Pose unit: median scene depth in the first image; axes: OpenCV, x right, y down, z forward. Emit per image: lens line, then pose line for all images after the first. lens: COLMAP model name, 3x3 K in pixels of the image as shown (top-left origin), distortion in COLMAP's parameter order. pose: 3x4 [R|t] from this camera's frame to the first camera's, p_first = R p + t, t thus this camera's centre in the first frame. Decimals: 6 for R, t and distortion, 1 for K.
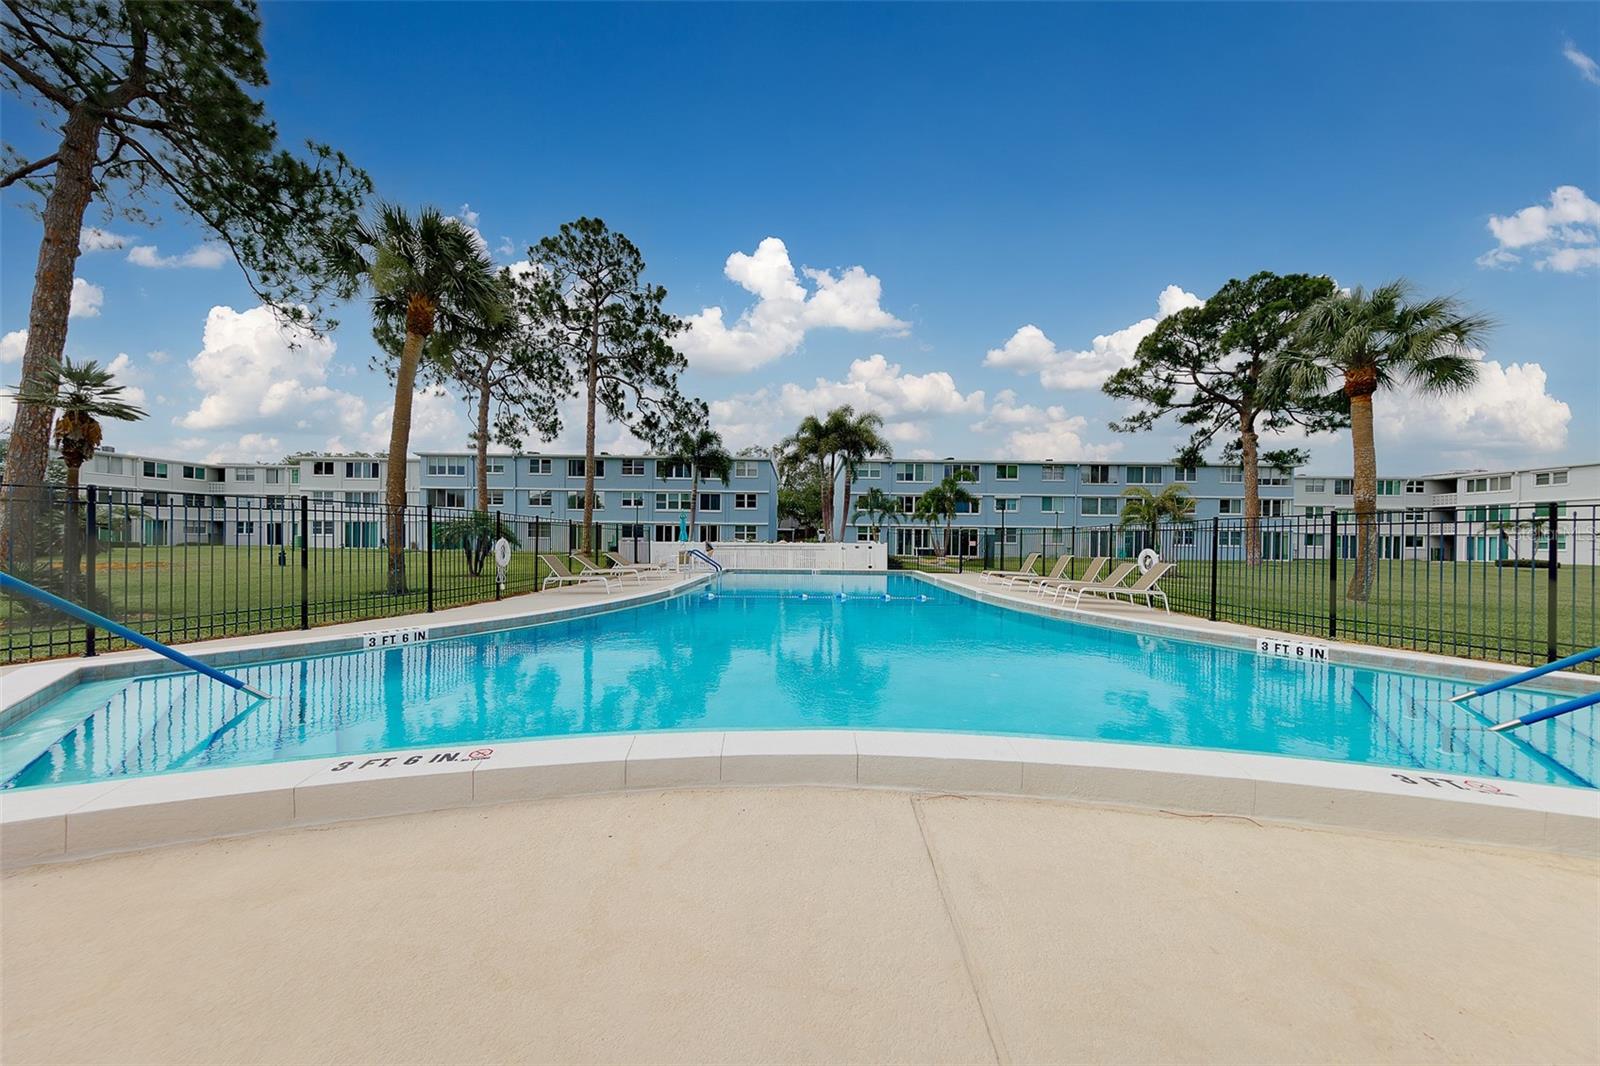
lens RADIAL K [[509.6, 0, 790.6], [0, 509.6, 539.2], [0, 0, 1]] dist [0.007140, -0.000331]
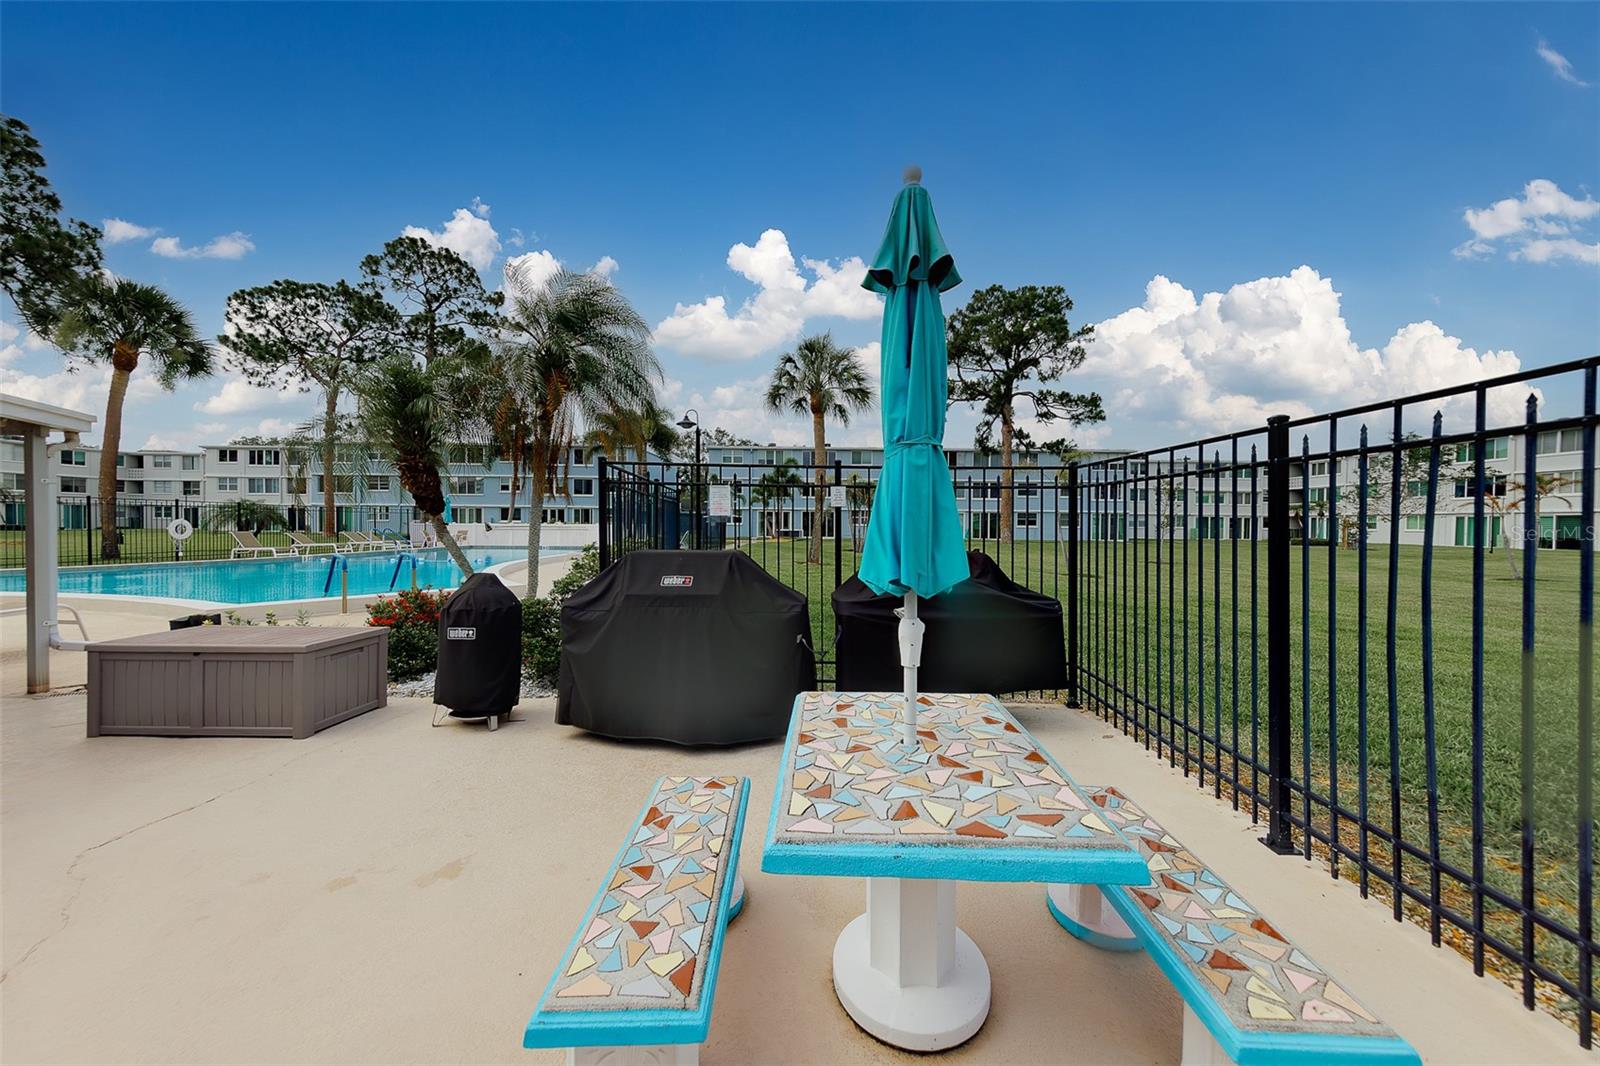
lens RADIAL K [[509.6, 0, 812.3], [0, 509.6, 512.4], [0, 0, 1]] dist [0.007140, -0.000331]
pose [[0.999992, 0.000284, -0.004105, 0.356771], [-0.000375, 0.999752, -0.022287, 0.004575], [0.004097, 0.022289, 0.999743, -0.084340]]
